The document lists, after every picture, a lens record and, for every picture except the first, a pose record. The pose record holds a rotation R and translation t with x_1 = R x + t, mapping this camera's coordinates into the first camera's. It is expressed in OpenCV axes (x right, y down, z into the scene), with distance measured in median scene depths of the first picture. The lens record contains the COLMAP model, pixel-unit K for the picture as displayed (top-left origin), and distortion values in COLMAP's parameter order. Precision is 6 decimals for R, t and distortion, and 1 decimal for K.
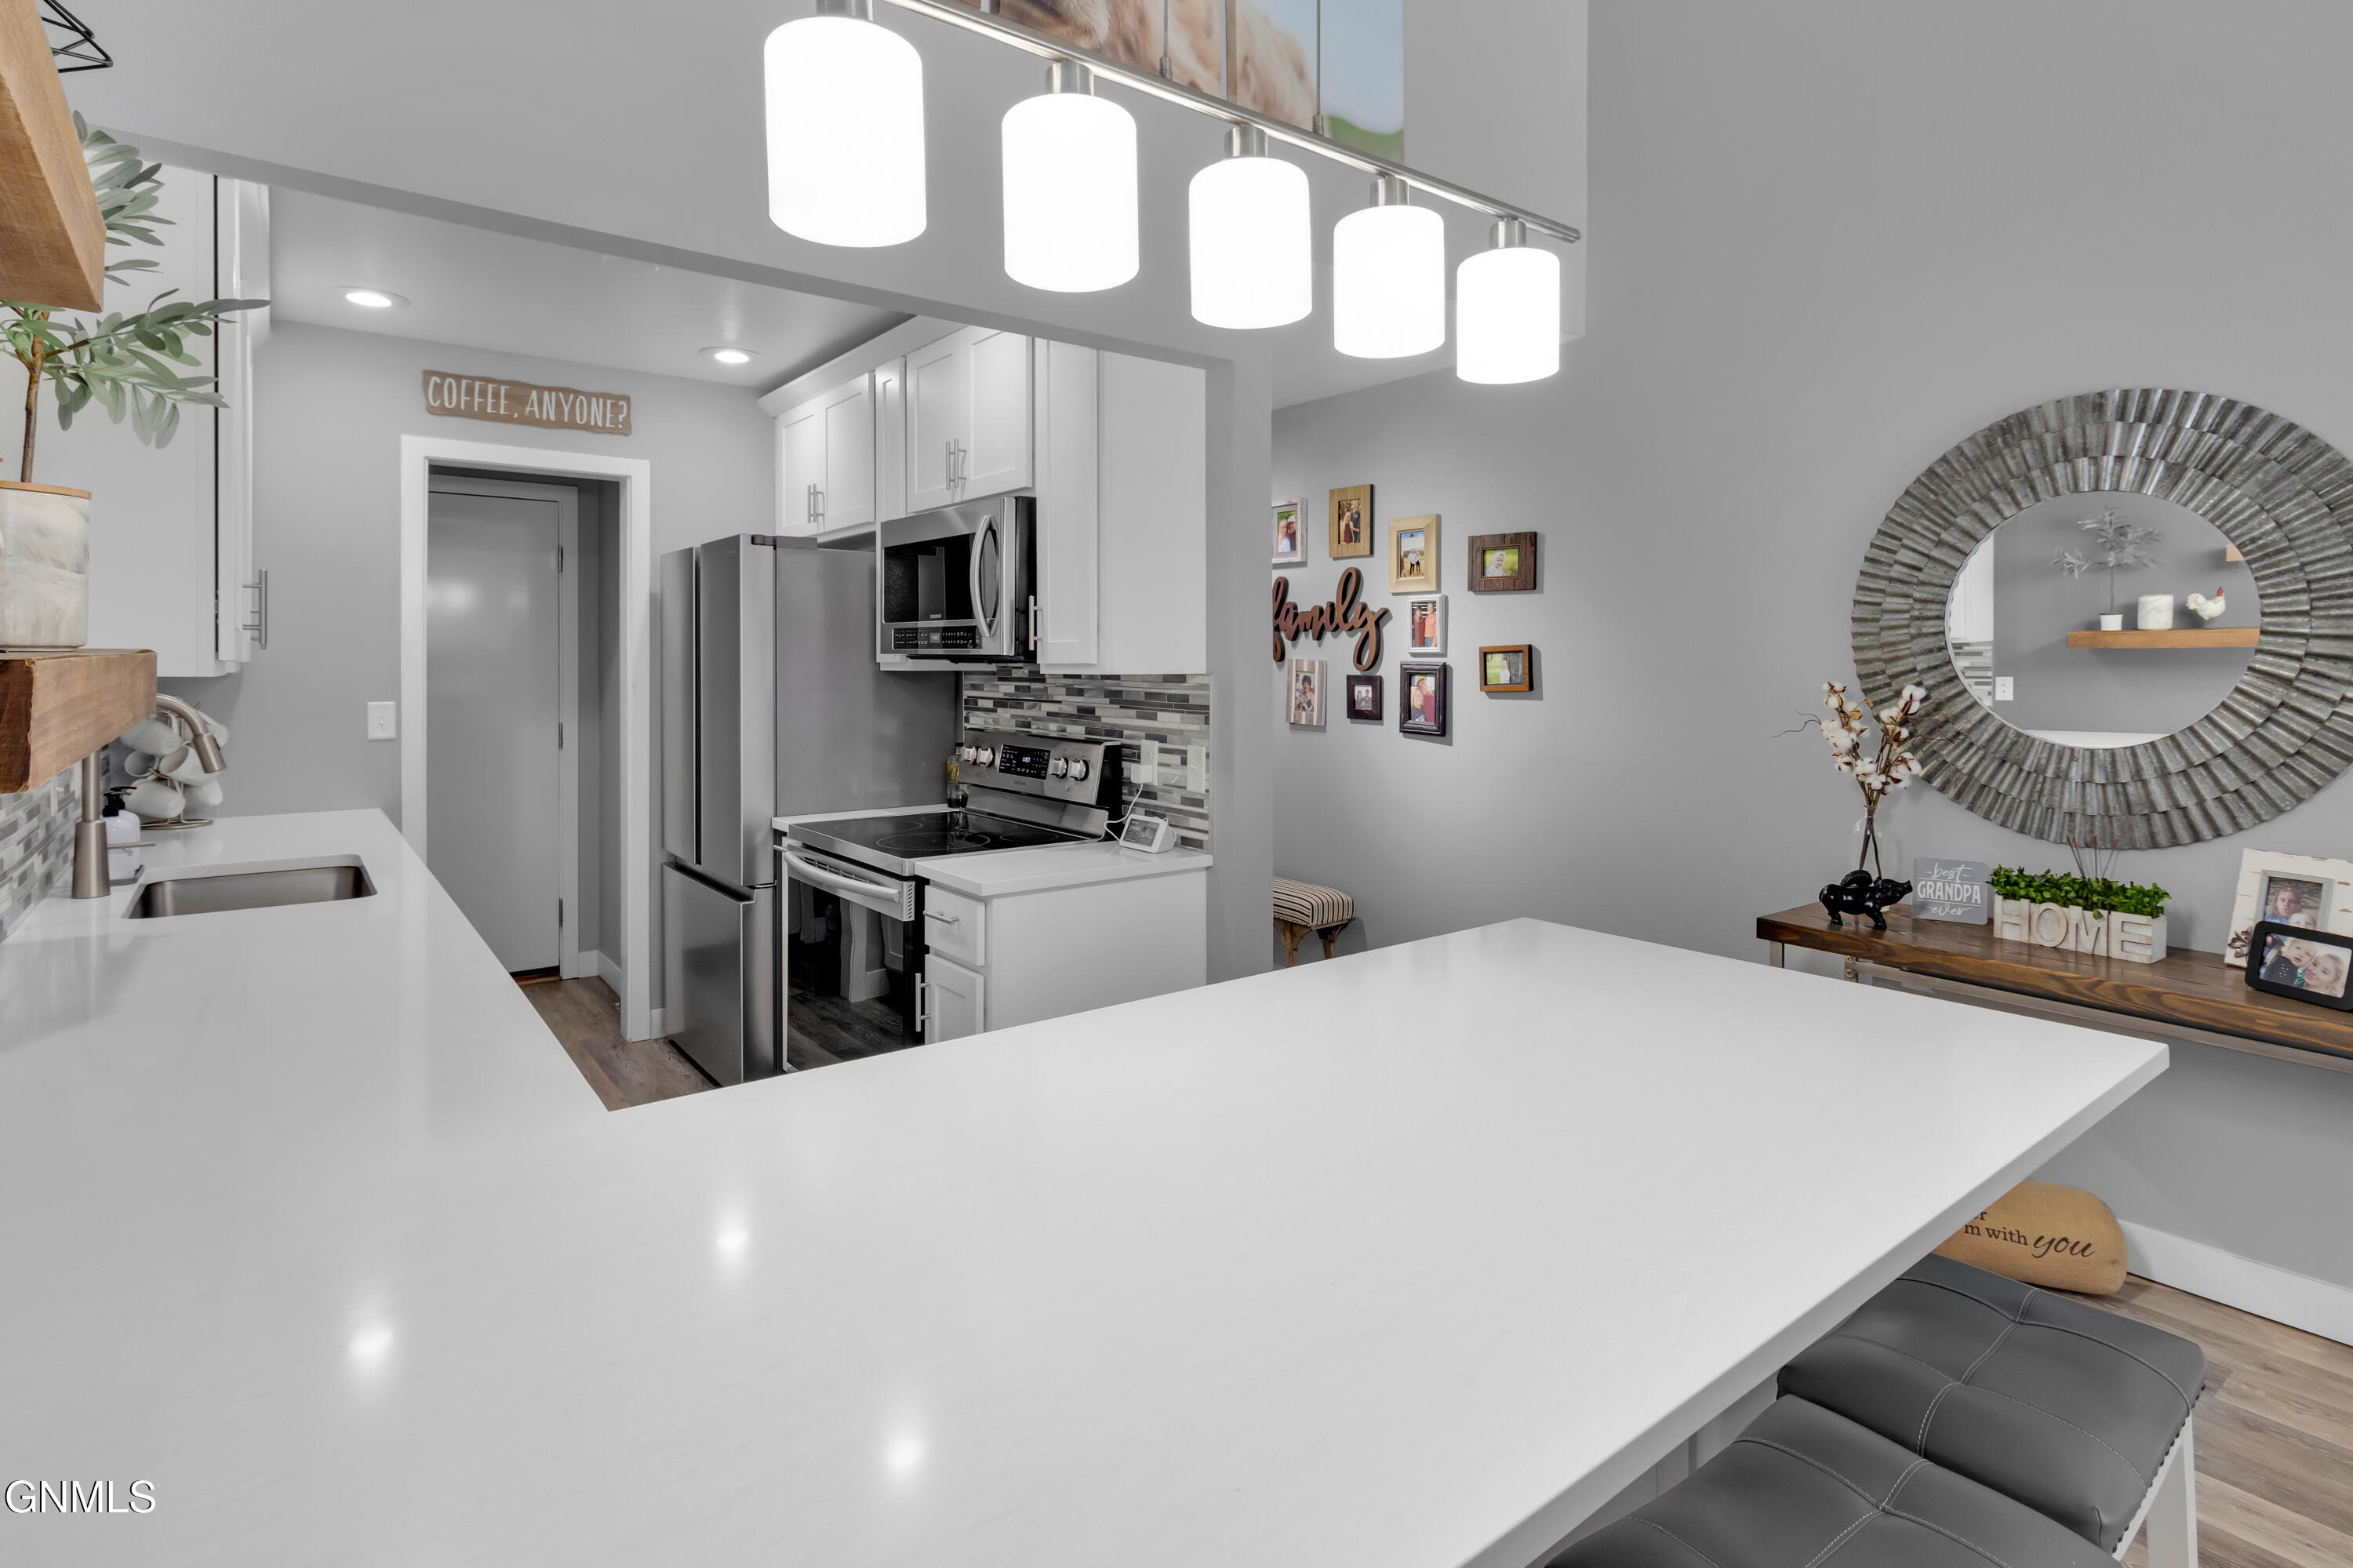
lens RADIAL K [[1182.5, 0, 1192.5], [0, 1182.5, 670.8], [0, 0, 1]] dist [0.001528, 0.002127]
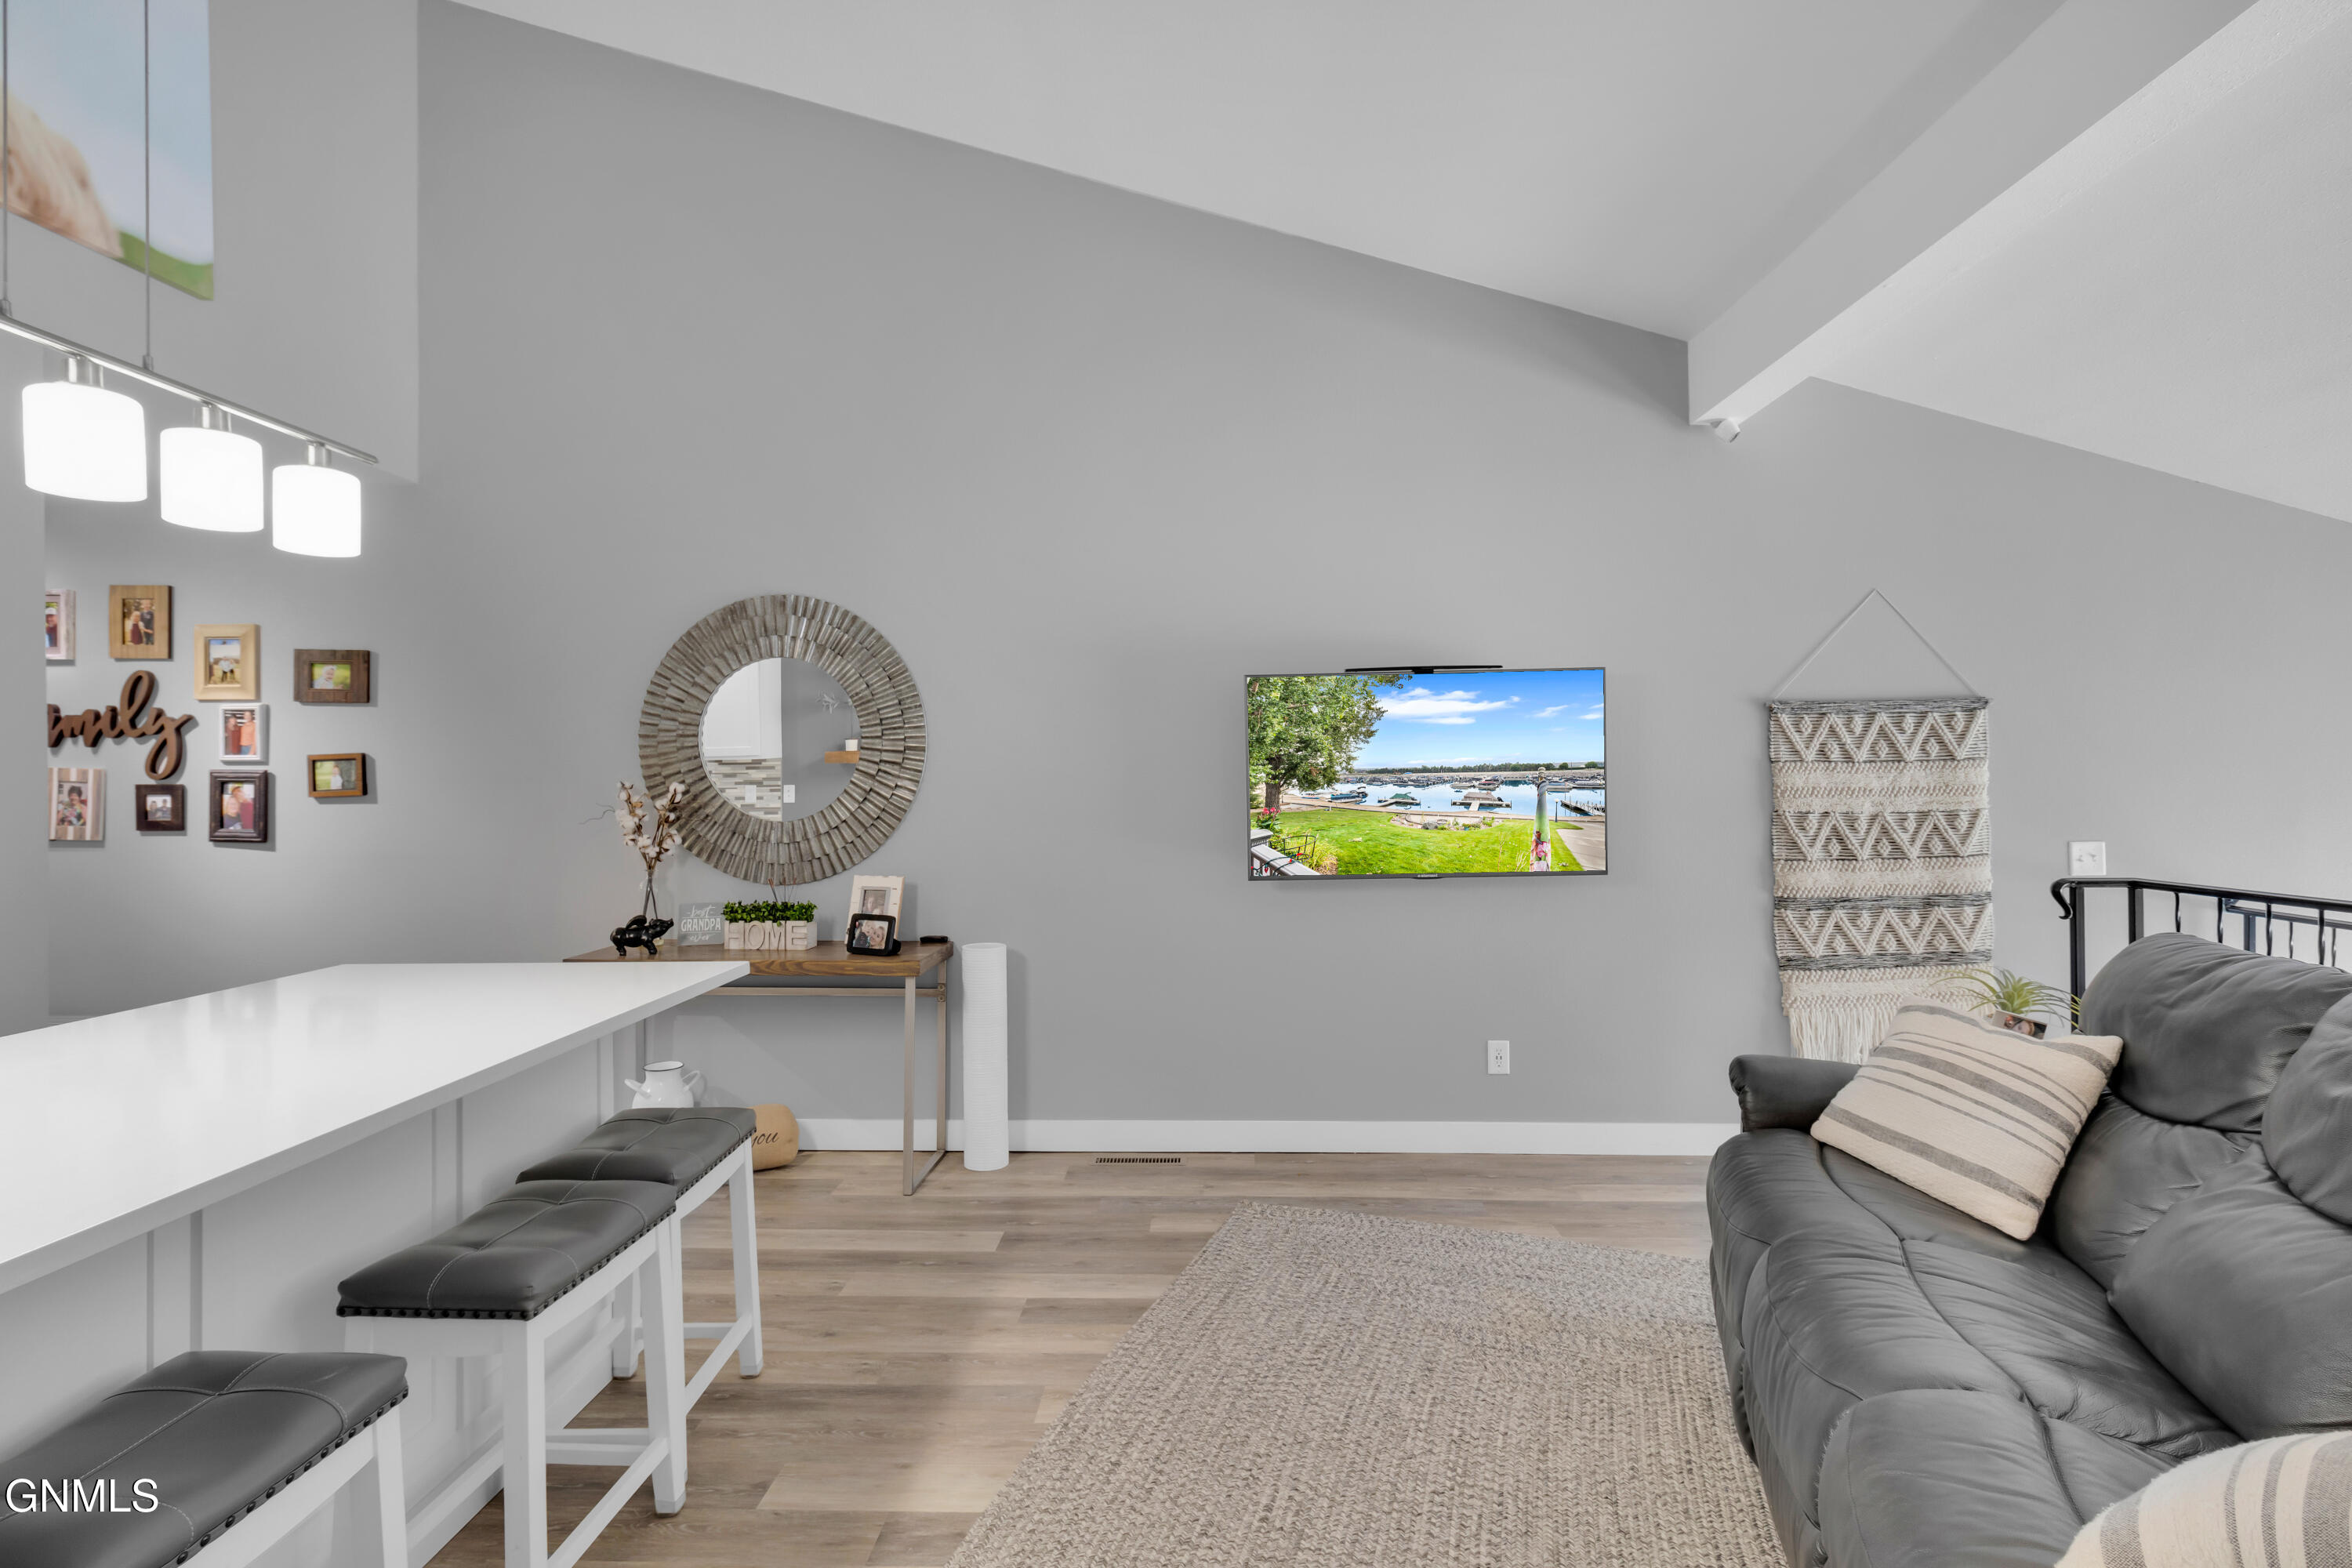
lens RADIAL K [[1143.9, 0, 1178.3], [0, 1143.9, 774.1], [0, 0, 1]] dist [-0.002776, 0.002083]
pose [[0.634893, -0.001235, 0.772599, -0.059406], [0.012820, 0.999878, -0.008937, 0.018389], [-0.772494, 0.015578, 0.634831, -0.284850]]
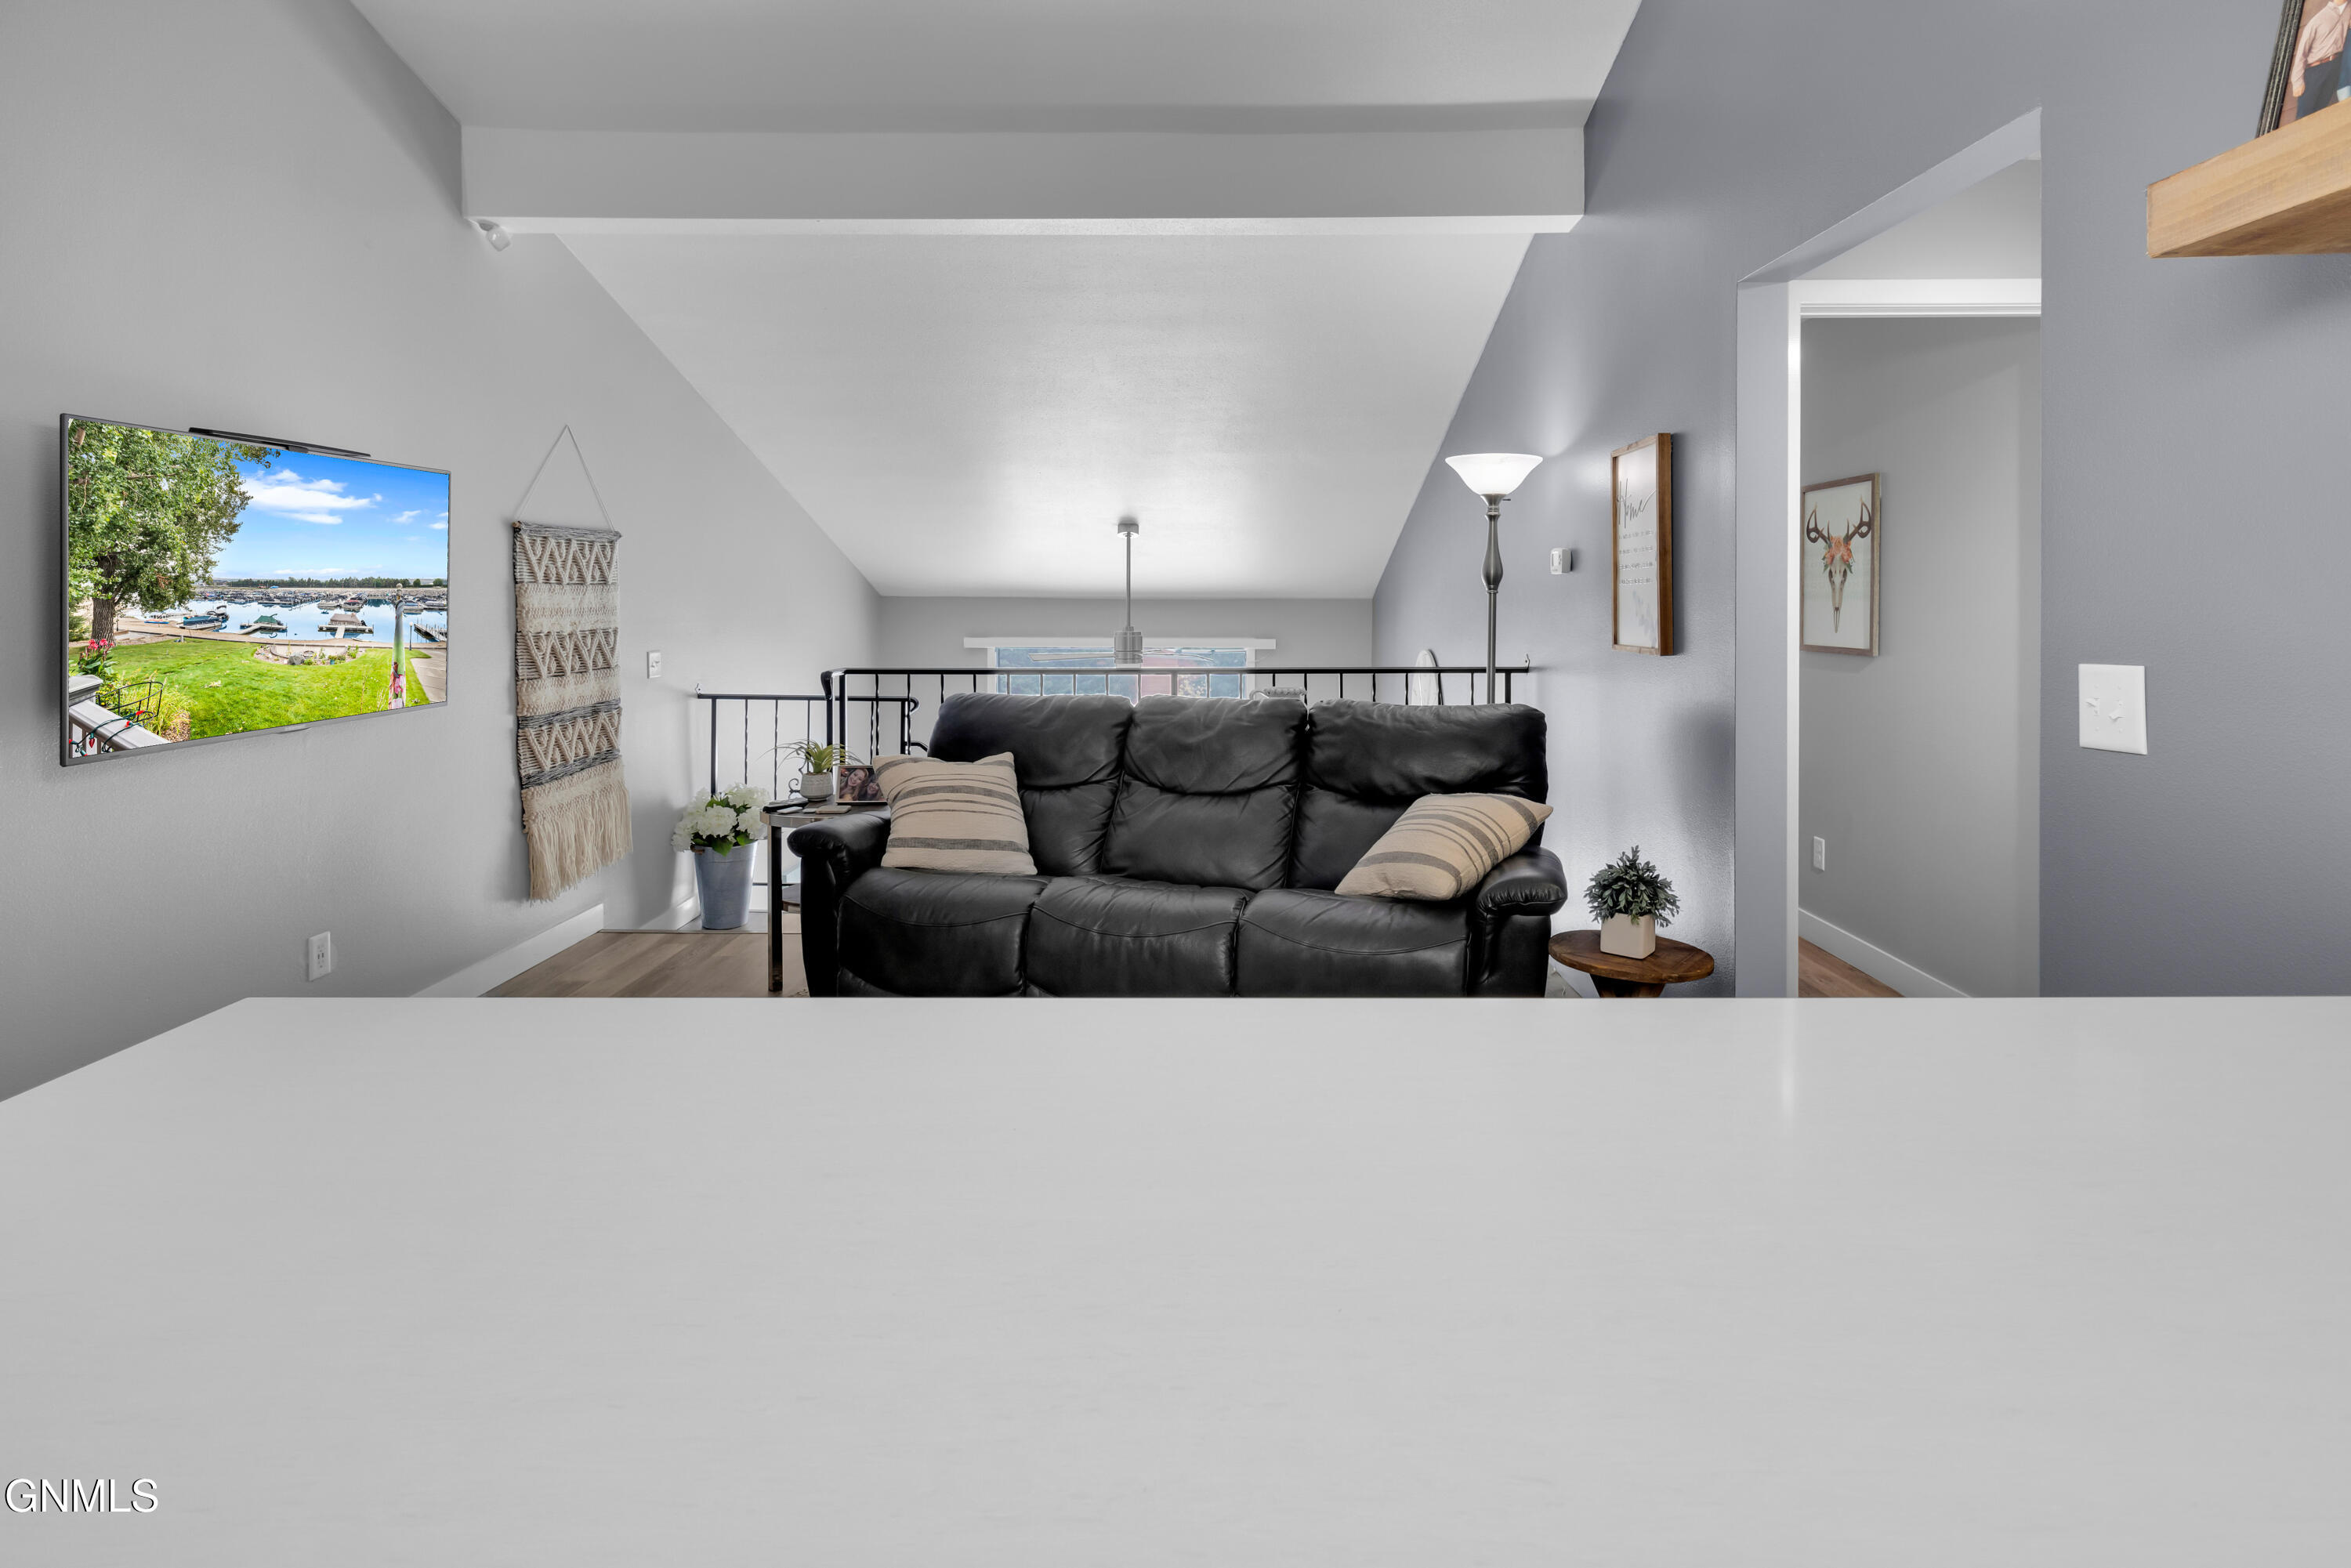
lens RADIAL K [[1214.0, 0, 1196.8], [0, 1214.0, 626.7], [0, 0, 1]] dist [-0.000589, 0.001428]
pose [[-0.787582, -0.014407, 0.616041, -0.081061], [0.003690, 0.999598, 0.028094, 0.016365], [-0.616199, 0.024400, -0.787213, 0.516619]]
